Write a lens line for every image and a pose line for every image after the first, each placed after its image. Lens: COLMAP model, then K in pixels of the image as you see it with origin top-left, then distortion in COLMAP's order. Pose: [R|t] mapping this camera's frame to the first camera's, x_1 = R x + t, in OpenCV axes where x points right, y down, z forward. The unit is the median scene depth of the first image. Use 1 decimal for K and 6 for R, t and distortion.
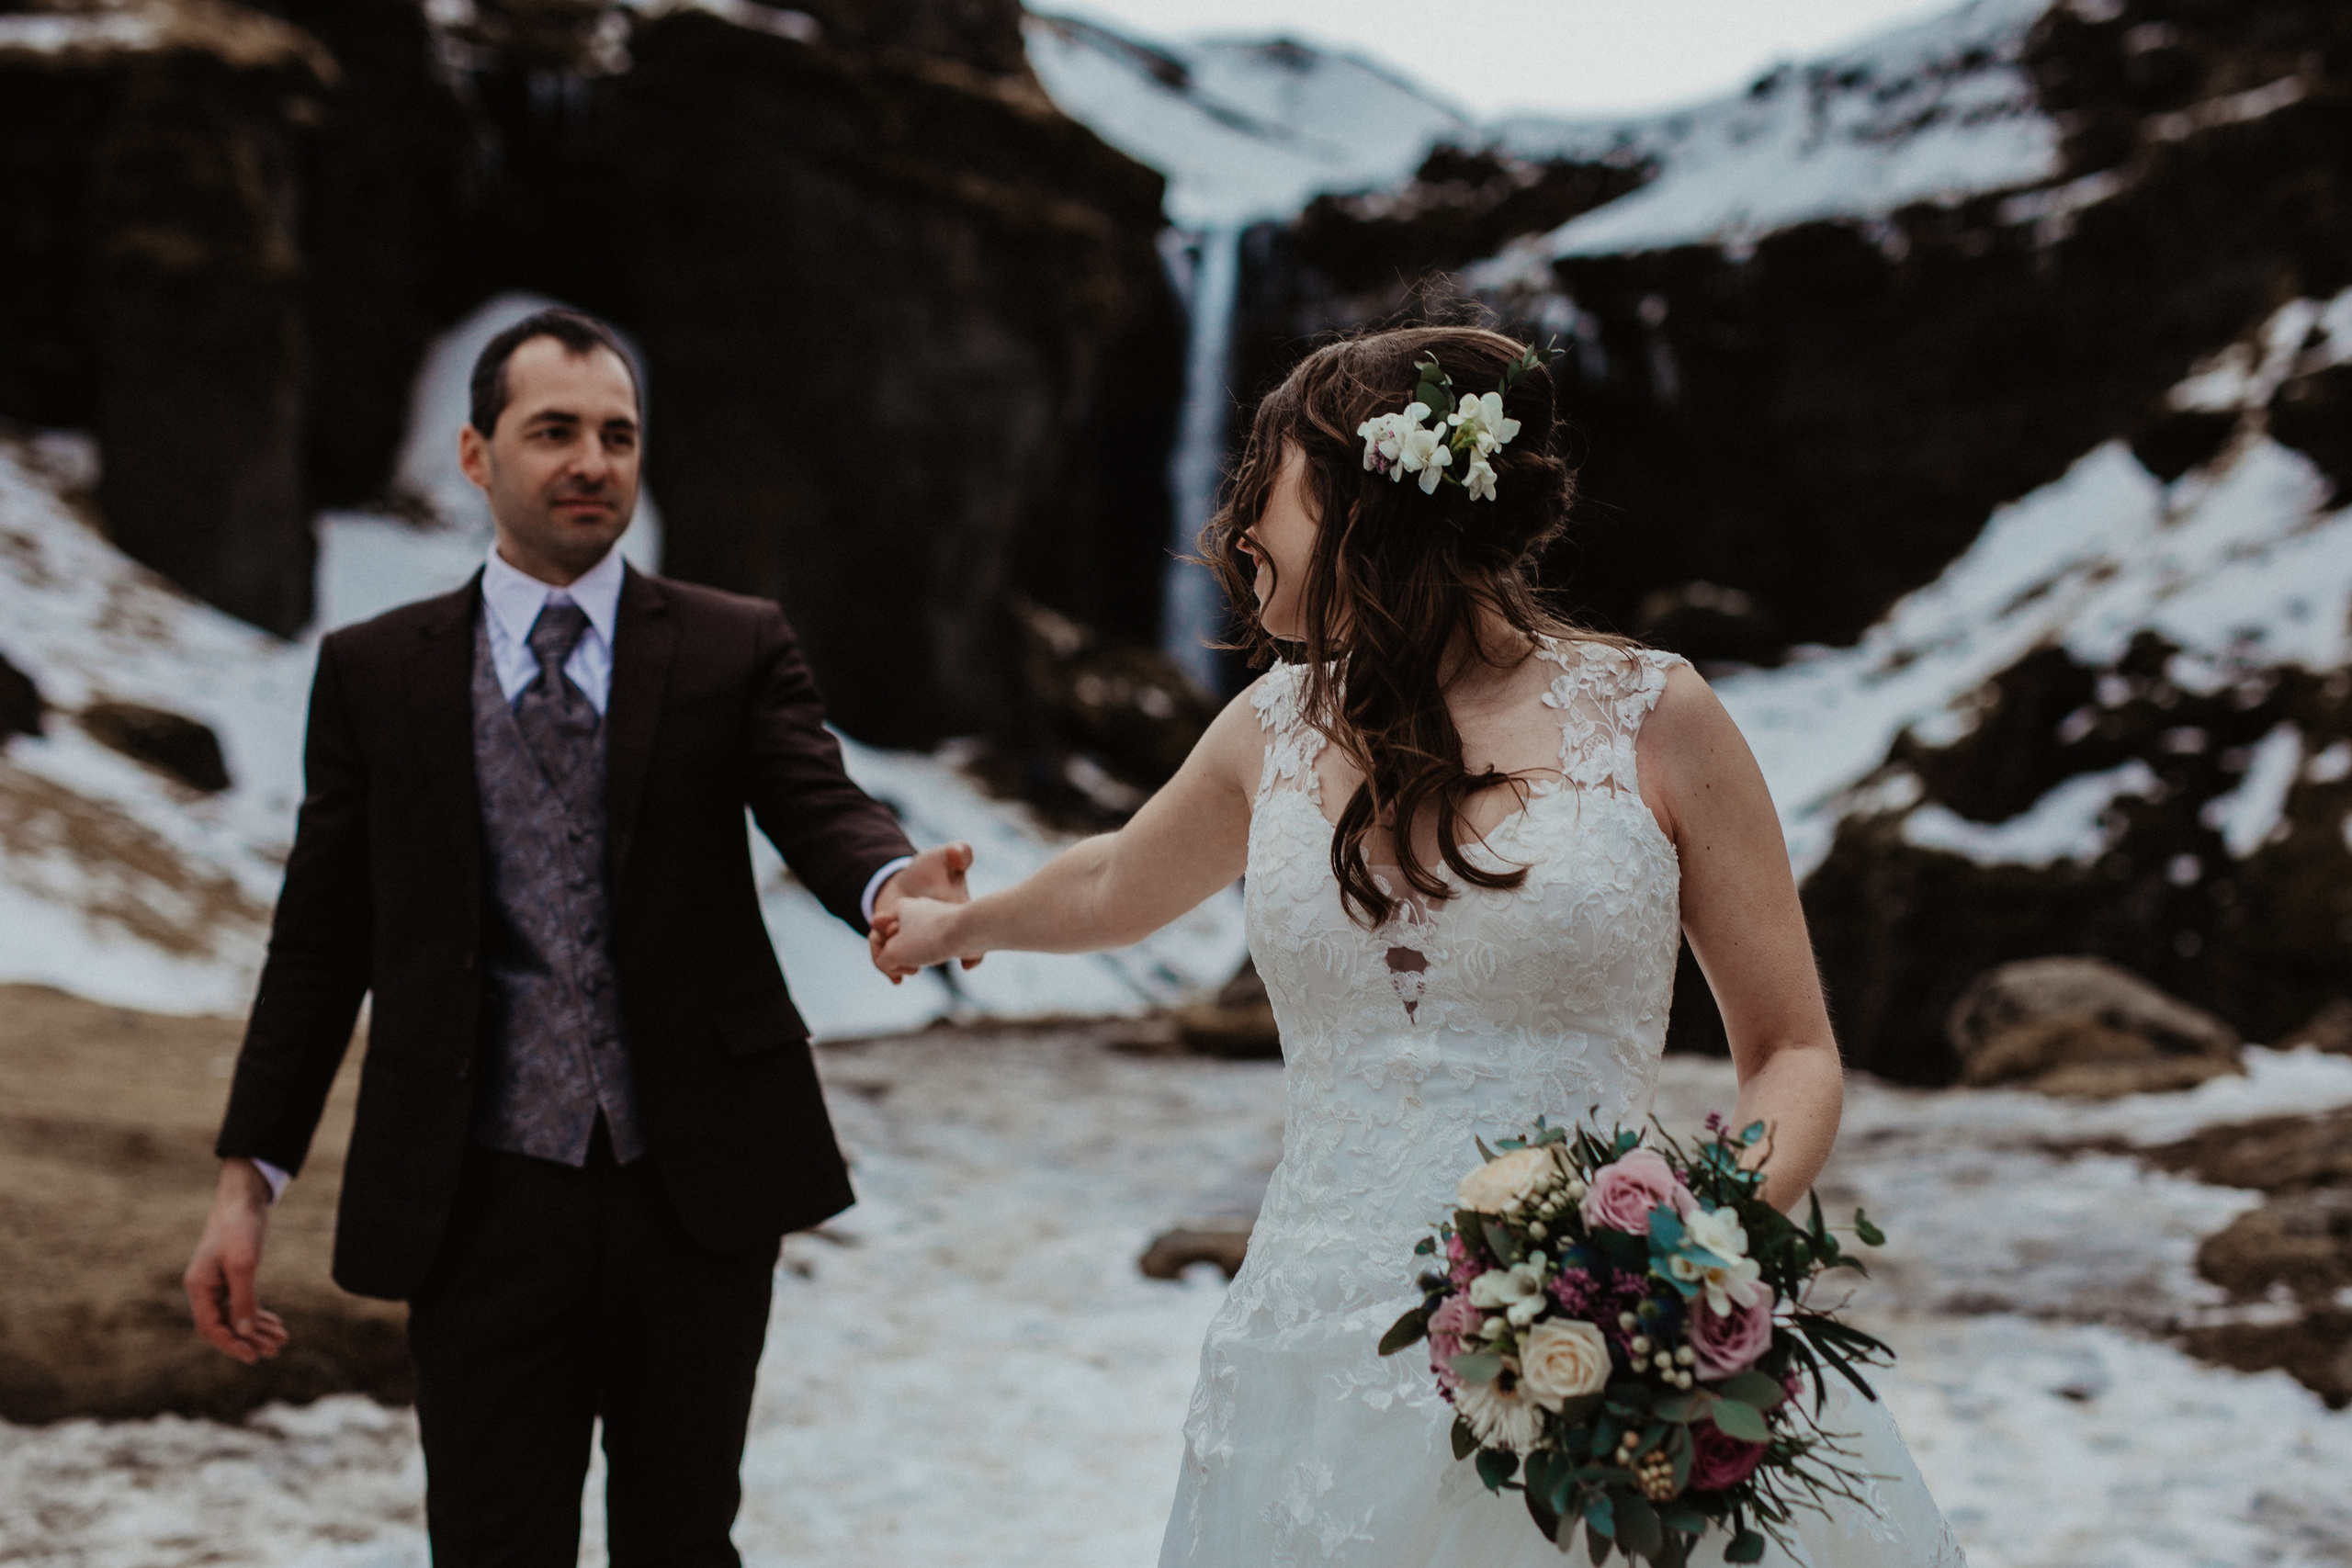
lens RADIAL K [[3635.8, 0, 1183.3], [0, 3635.8, 785.1], [0, 0, 1]] dist [0.027317, 0.000000]
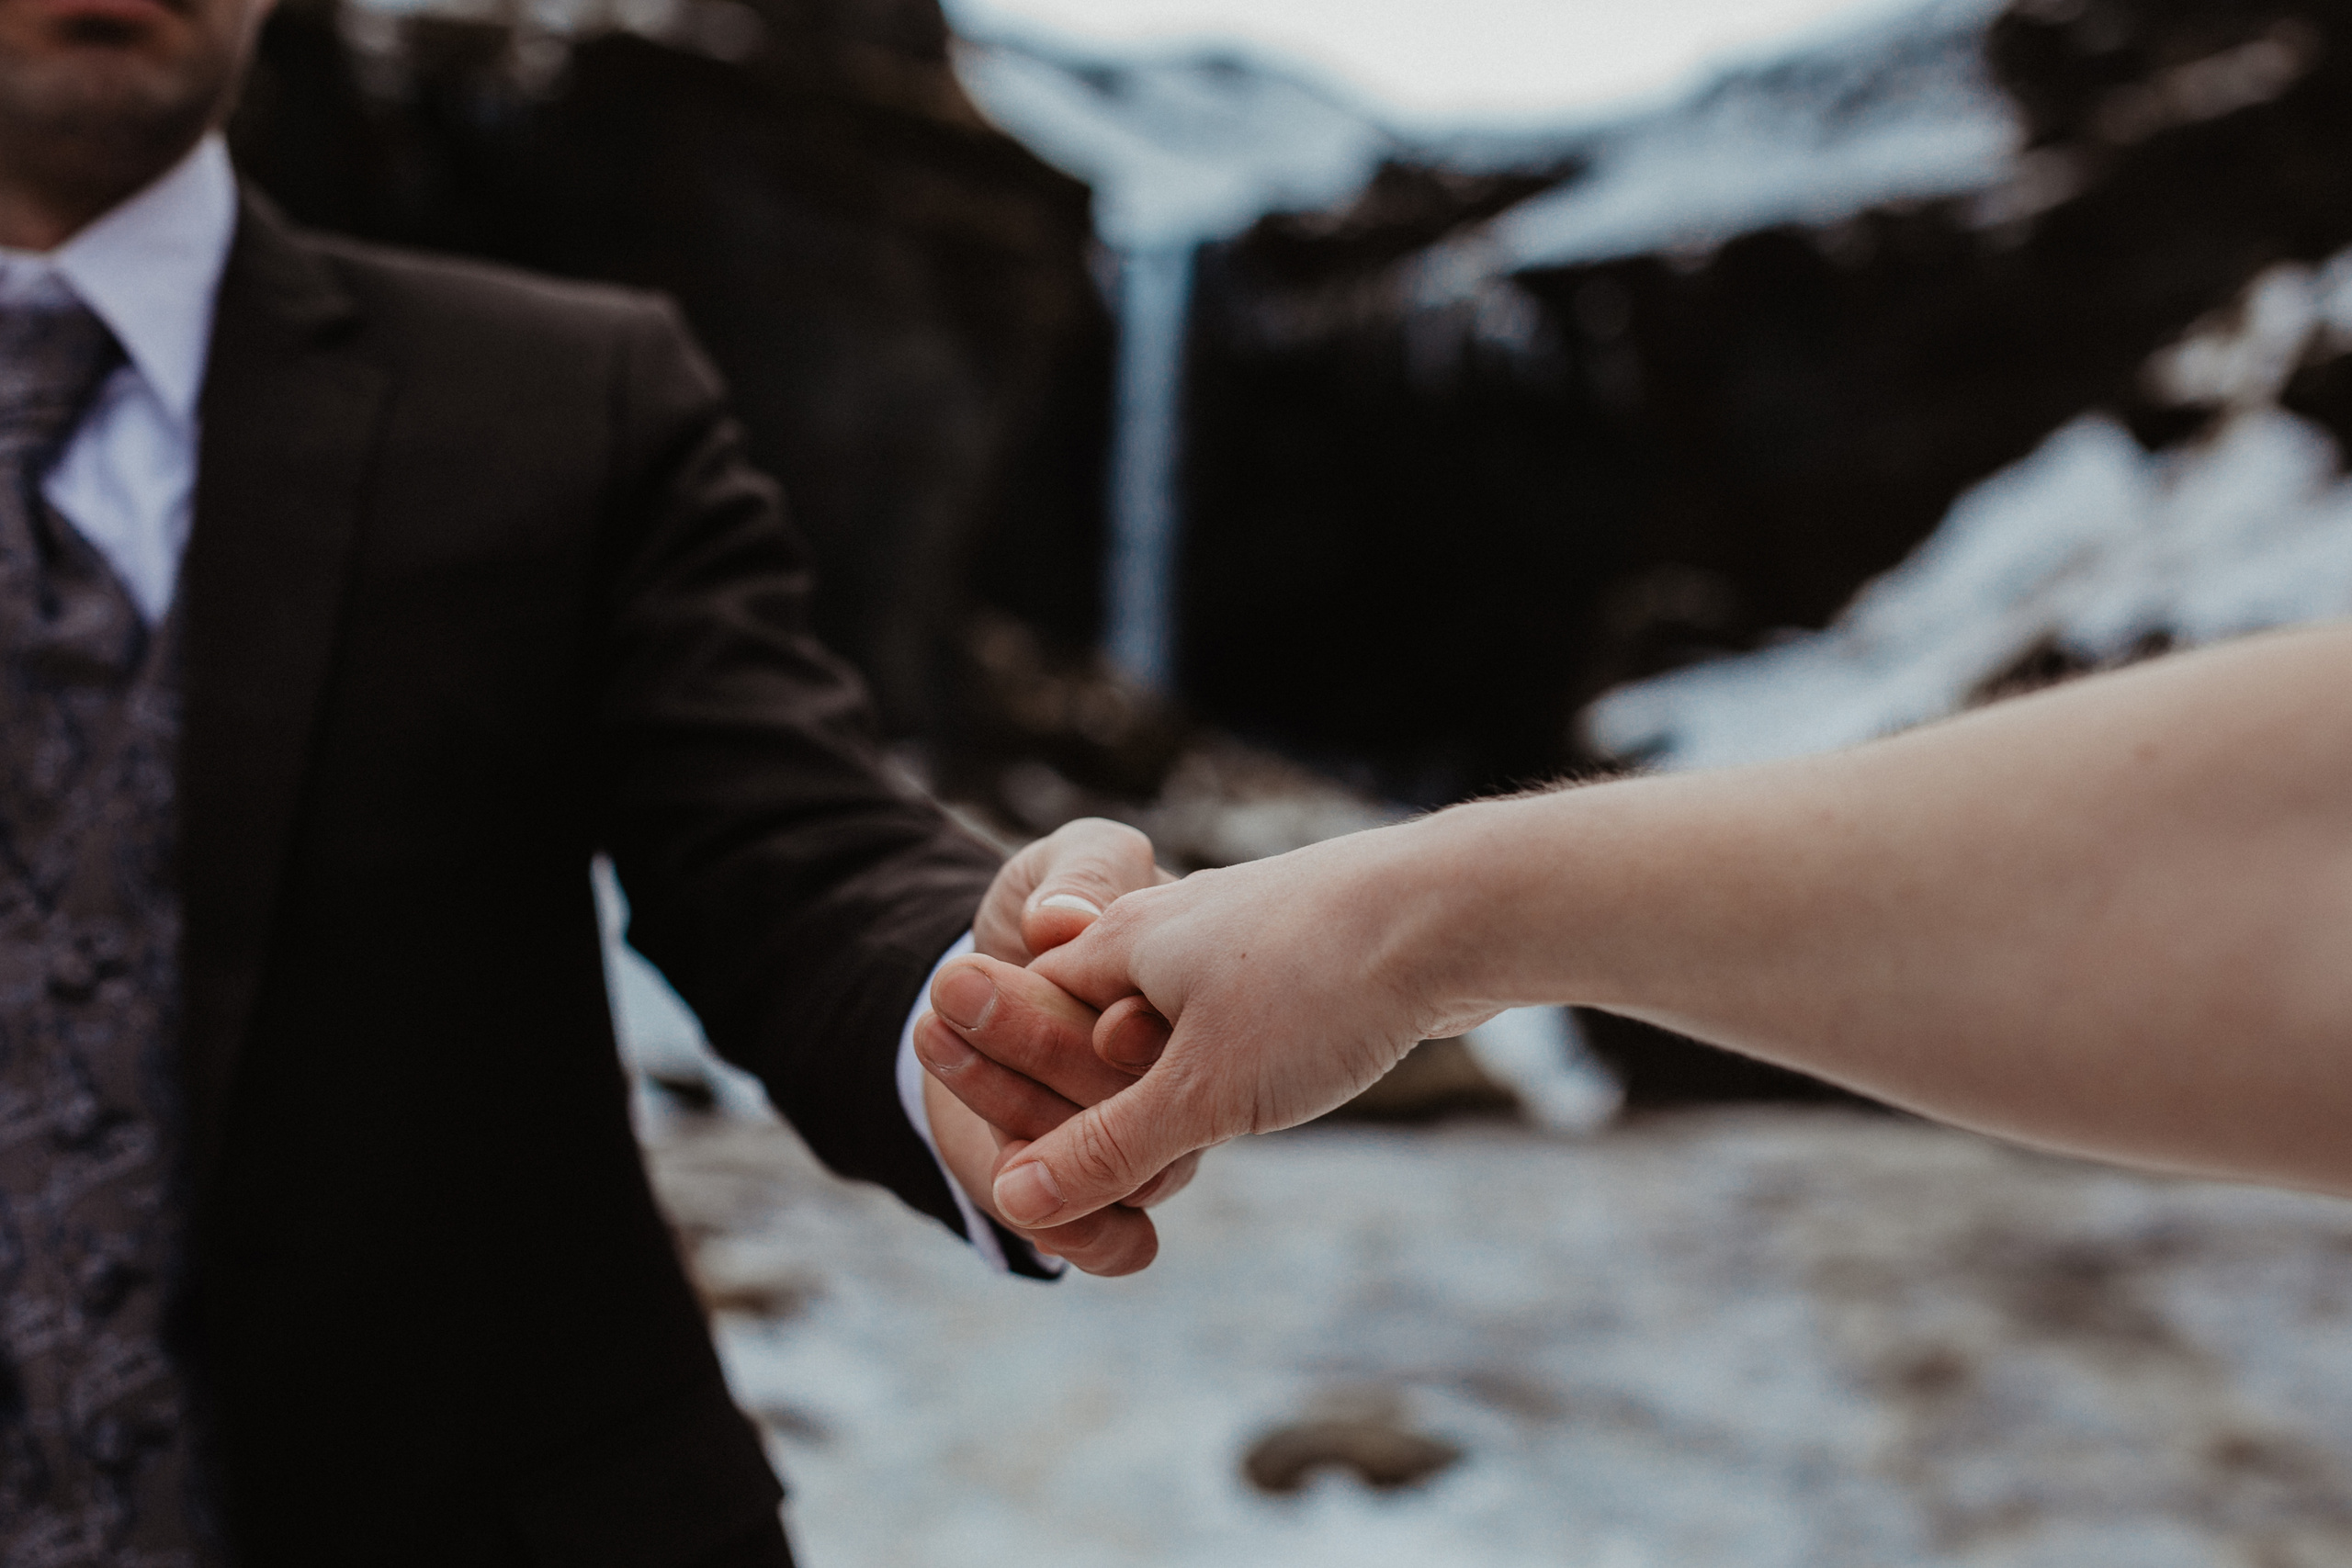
lens RADIAL K [[3635.8, 0, 1156.9], [0, 3635.8, 763.3], [0, 0, 1]] dist [0.027317, 0.000000]
pose [[0.999826, -0.016941, 0.007789, -0.029362], [0.017016, 0.999808, -0.009697, -0.000518], [-0.007623, 0.009828, 0.999923, 0.278927]]
